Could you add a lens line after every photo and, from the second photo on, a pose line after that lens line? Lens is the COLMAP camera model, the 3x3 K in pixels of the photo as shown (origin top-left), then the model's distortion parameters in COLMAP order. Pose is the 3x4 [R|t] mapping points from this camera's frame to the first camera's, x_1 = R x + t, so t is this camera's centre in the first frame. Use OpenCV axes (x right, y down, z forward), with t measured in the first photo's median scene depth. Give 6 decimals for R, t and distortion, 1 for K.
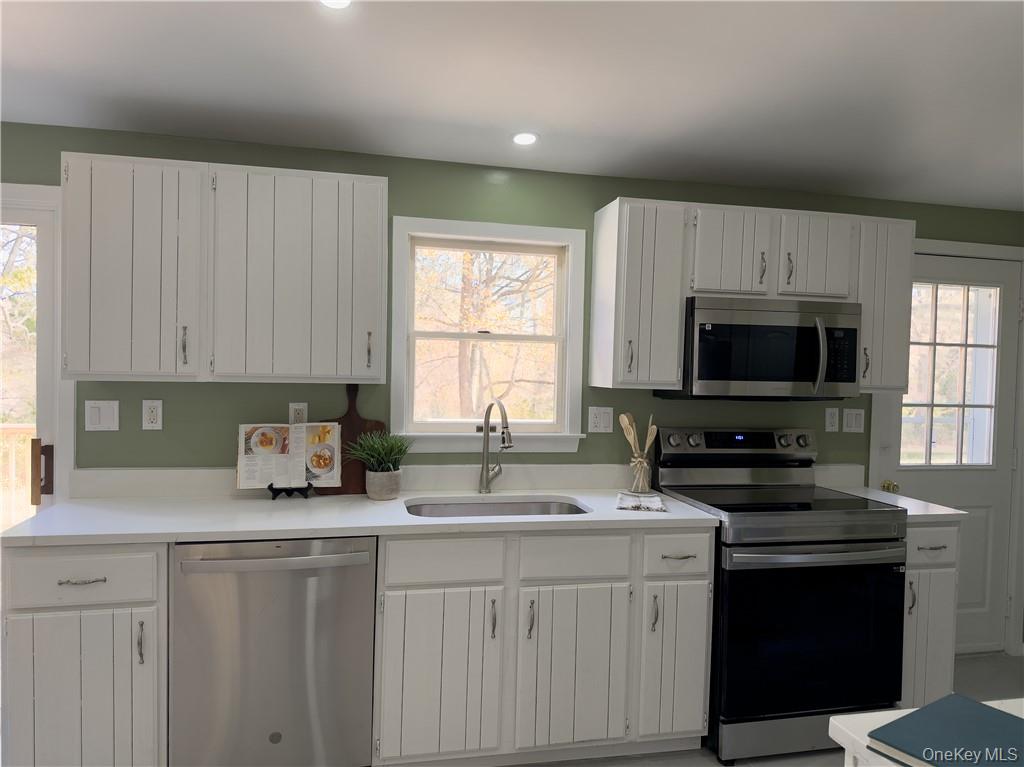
lens RADIAL K [[731.4, 0, 508.2], [0, 731.4, 383.3], [0, 0, 1]] dist [0.043012, -0.025020]
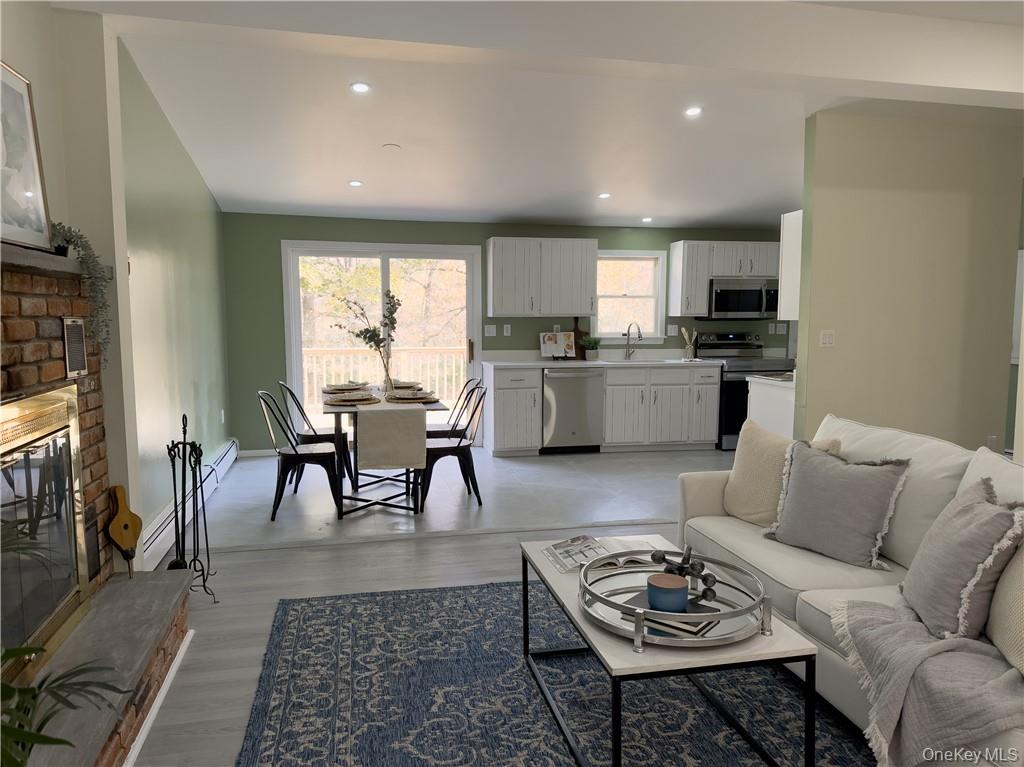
lens RADIAL K [[731.4, 0, 497.3], [0, 731.4, 390.5], [0, 0, 1]] dist [0.043012, -0.025020]
pose [[0.999565, -0.021562, -0.020128, -0.447568], [0.023103, 0.996543, 0.079795, 0.045824], [0.018338, -0.080226, 0.996608, -1.572602]]
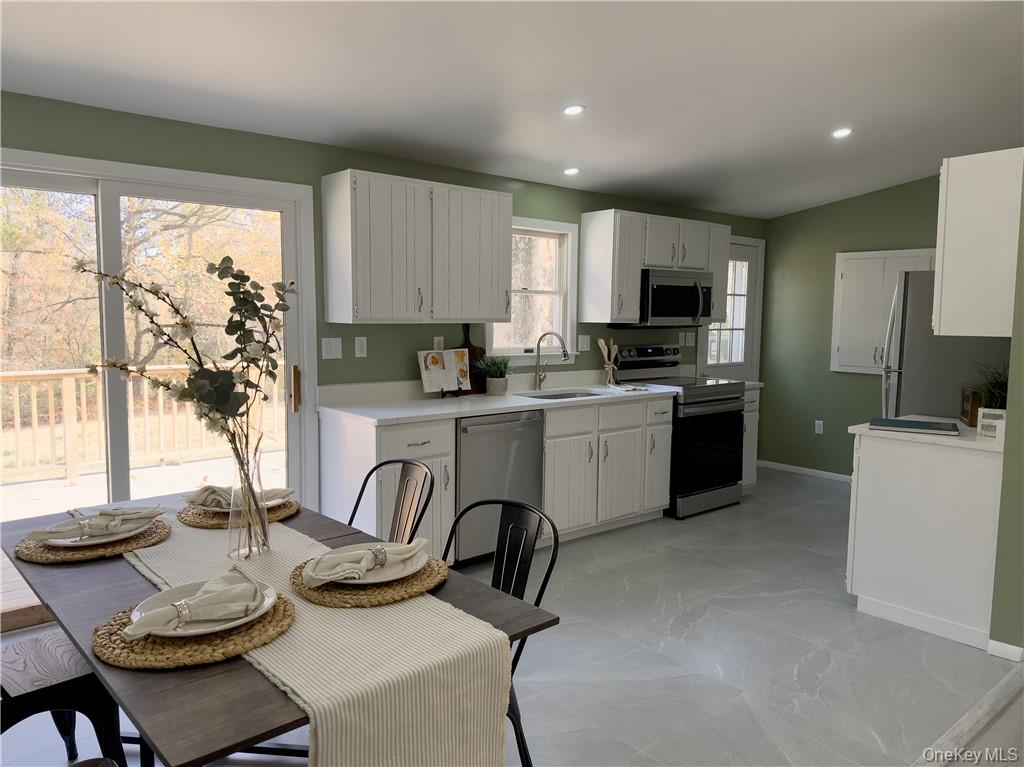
lens RADIAL K [[731.4, 0, 504.9], [0, 731.4, 383.4], [0, 0, 1]] dist [0.043012, -0.025020]
pose [[0.890672, -0.057746, 0.450964, -0.847678], [0.021359, 0.996121, 0.085368, -0.003147], [-0.454144, -0.066402, 0.888450, -0.409070]]
